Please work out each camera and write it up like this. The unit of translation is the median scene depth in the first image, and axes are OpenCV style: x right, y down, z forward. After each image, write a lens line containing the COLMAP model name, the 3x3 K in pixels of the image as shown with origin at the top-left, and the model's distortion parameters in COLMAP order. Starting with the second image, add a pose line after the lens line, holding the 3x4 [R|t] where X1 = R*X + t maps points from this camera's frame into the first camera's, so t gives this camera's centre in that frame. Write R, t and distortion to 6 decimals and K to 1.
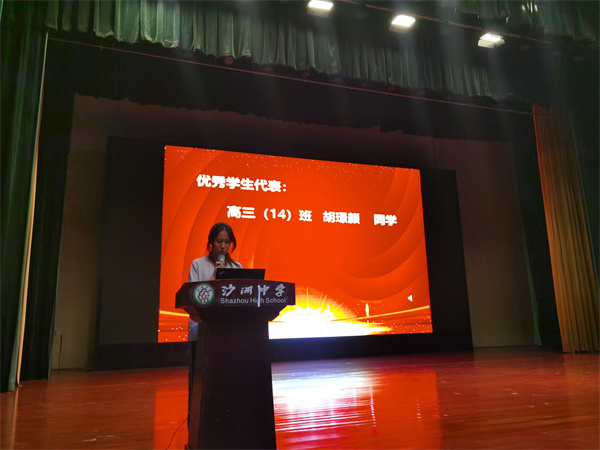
lens RADIAL K [[477.7, 0, 296.6], [0, 477.7, 226.5], [0, 0, 1]] dist [0.035938, -0.005259]
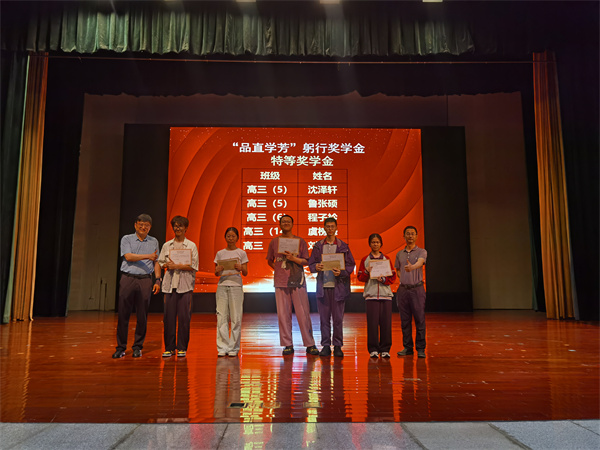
lens RADIAL K [[477.7, 0, 304.1], [0, 477.7, 217.5], [0, 0, 1]] dist [0.035938, -0.005259]
pose [[0.947614, -0.014075, -0.319109, 0.453455], [0.038958, 0.996663, 0.071728, -0.023440], [0.317034, -0.080403, 0.945000, -0.023846]]
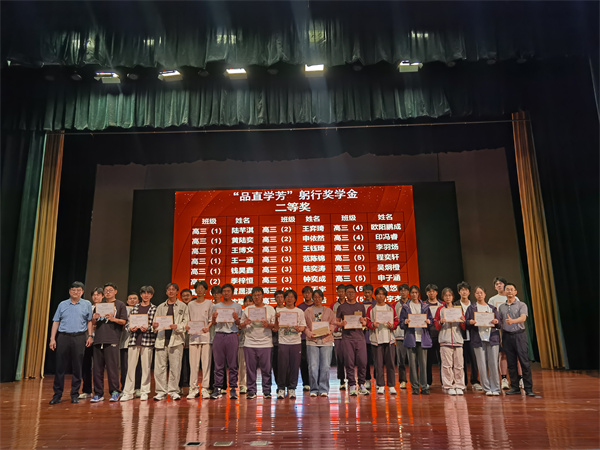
lens RADIAL K [[477.7, 0, 298.8], [0, 477.7, 229.0], [0, 0, 1]] dist [0.035938, -0.005259]
pose [[0.929385, -0.070392, -0.362337, 0.526921], [0.067584, 0.997504, -0.020434, -0.027451], [0.362871, -0.005497, 0.931823, -0.057023]]
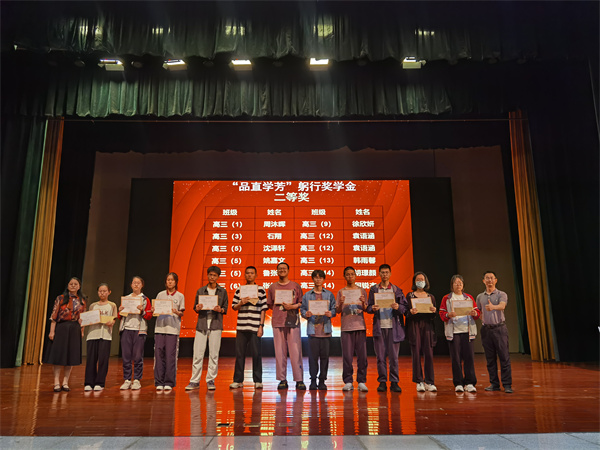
lens RADIAL K [[477.7, 0, 299.8], [0, 477.7, 227.8], [0, 0, 1]] dist [0.035938, -0.005259]
pose [[0.942072, -0.046132, -0.332224, 0.498210], [0.047606, 0.998859, -0.003707, -0.029666], [0.332016, -0.012323, 0.943193, -0.083087]]
